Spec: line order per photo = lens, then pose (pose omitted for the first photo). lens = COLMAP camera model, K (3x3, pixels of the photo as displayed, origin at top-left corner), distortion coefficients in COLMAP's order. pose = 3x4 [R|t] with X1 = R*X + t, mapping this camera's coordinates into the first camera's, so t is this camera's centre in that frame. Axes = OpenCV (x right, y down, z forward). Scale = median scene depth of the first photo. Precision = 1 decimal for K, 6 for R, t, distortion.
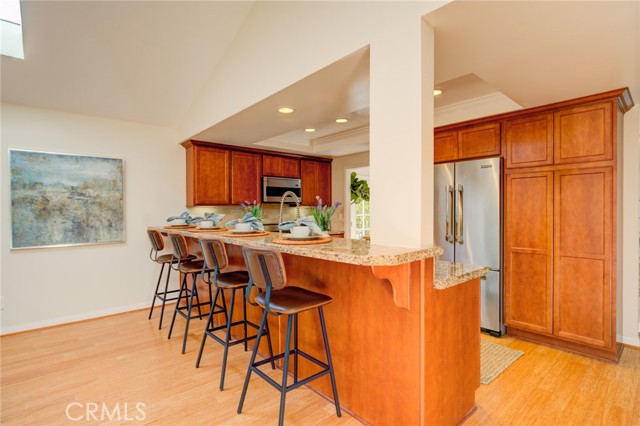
lens RADIAL K [[313.3, 0, 317.7], [0, 313.3, 210.4], [0, 0, 1]] dist [0.002331, -0.000571]
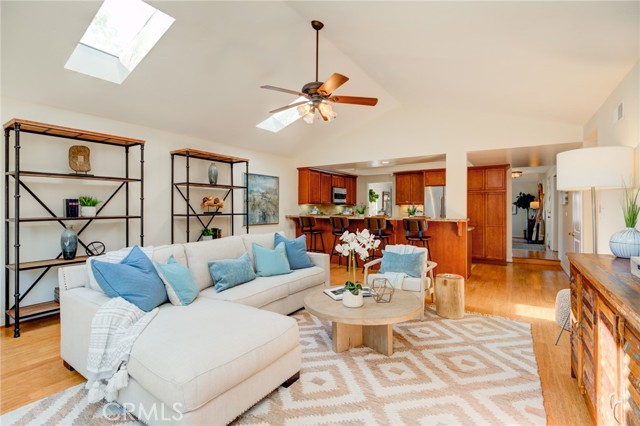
lens RADIAL K [[294.8, 0, 323.7], [0, 294.8, 206.6], [0, 0, 1]] dist [0.017826, 0.000322]
pose [[0.959144, 0.011423, 0.282689, -1.047767], [-0.008065, 0.999882, -0.013040, 0.027286], [-0.282804, 0.010227, 0.959123, -0.821844]]
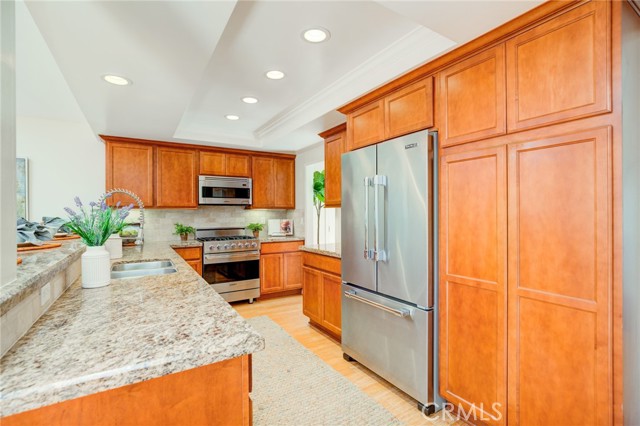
lens RADIAL K [[293.4, 0, 314.0], [0, 293.4, 211.3], [0, 0, 1]] dist [-0.010885, 0.003762]
pose [[0.984553, -0.002496, -0.175069, 0.450953], [0.001597, 0.999985, -0.005274, -0.002897], [0.175079, 0.004913, 0.984542, 0.377739]]
